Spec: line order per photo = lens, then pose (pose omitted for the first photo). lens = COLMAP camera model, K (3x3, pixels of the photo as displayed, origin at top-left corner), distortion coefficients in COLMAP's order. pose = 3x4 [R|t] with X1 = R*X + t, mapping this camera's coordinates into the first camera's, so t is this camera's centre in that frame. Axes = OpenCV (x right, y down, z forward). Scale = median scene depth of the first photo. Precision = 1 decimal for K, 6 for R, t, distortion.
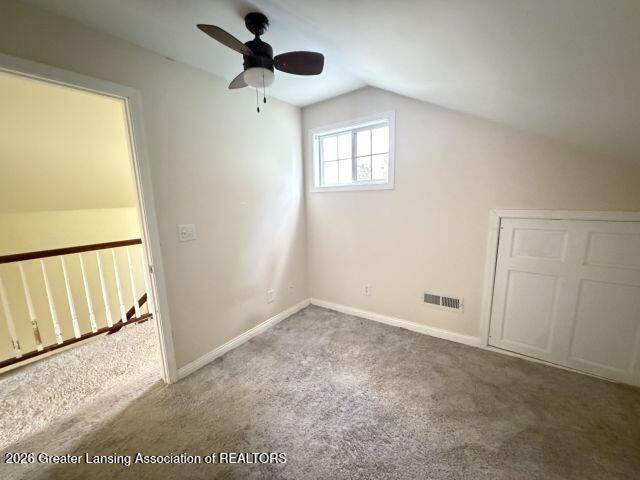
lens RADIAL K [[254.4, 0, 316.8], [0, 254.4, 241.0], [0, 0, 1]] dist [-0.001163, -0.000077]
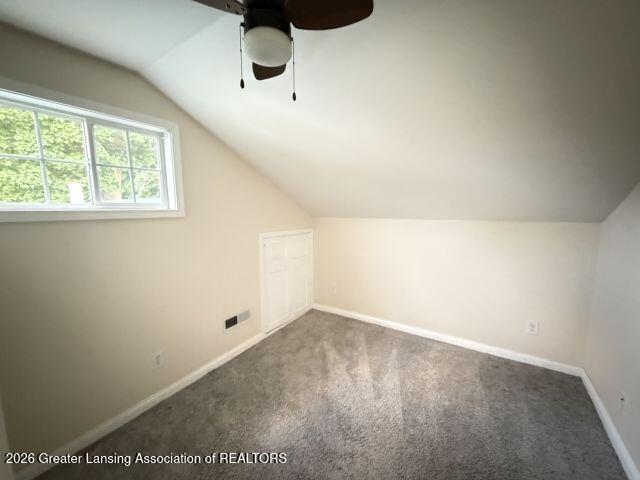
lens RADIAL K [[254.4, 0, 316.8], [0, 254.4, 241.0], [0, 0, 1]] dist [-0.001163, -0.000077]
pose [[-0.050372, -0.091129, 0.994564, -0.555824], [0.186508, 0.977452, 0.099008, -0.129884], [-0.981161, 0.190481, -0.032240, 0.621544]]
